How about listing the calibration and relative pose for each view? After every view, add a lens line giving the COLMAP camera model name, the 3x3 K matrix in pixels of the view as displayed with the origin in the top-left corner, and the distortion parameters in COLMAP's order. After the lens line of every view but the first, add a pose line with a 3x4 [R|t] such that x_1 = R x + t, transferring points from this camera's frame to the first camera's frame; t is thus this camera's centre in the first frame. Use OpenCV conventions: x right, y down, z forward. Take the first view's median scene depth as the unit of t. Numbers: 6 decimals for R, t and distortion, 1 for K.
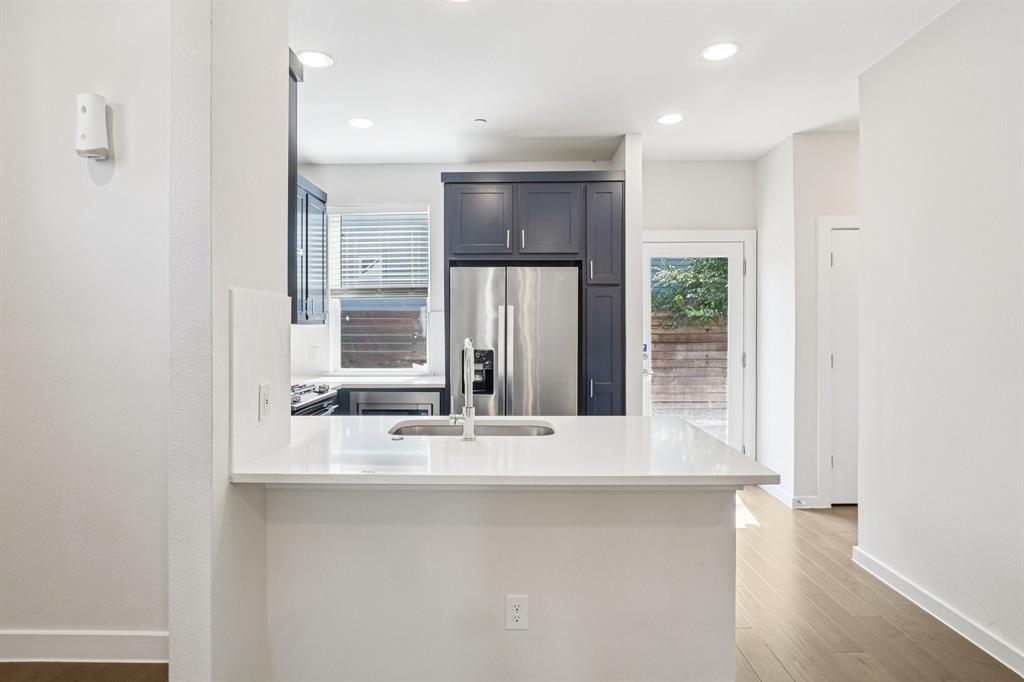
lens RADIAL K [[584.6, 0, 509.3], [0, 584.6, 324.7], [0, 0, 1]] dist [-0.023532, -0.000582]
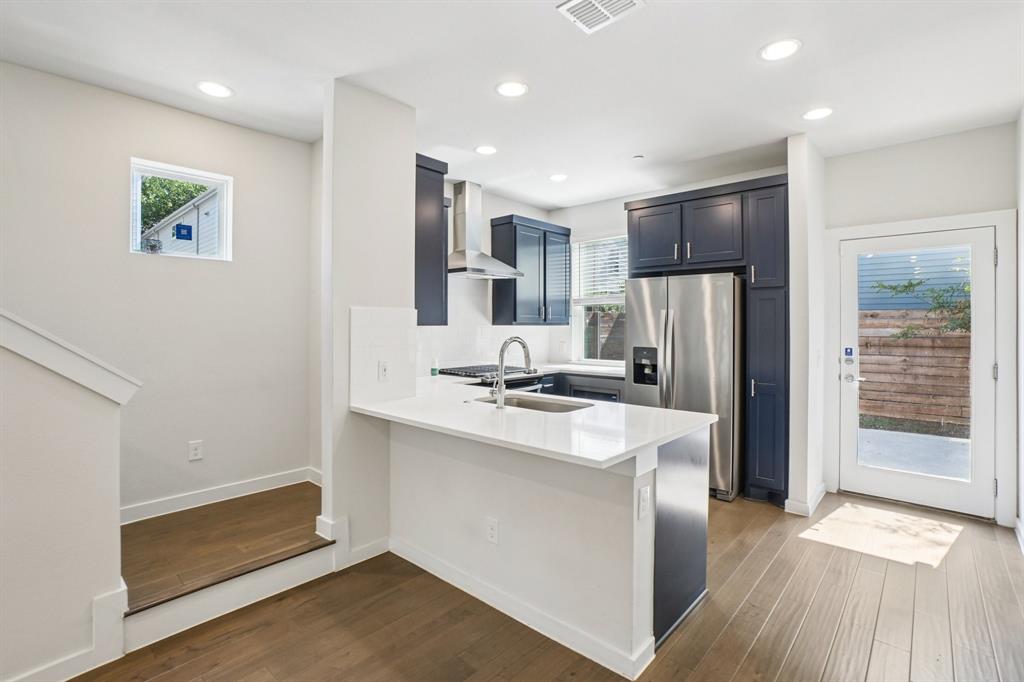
lens RADIAL K [[484.7, 0, 501.4], [0, 484.7, 319.3], [0, 0, 1]] dist [-0.019453, 0.000675]
pose [[0.755776, -0.003442, -0.654821, 0.359475], [-0.003610, 0.999949, -0.009424, -0.003423], [0.654820, 0.009487, 0.755725, 0.056403]]
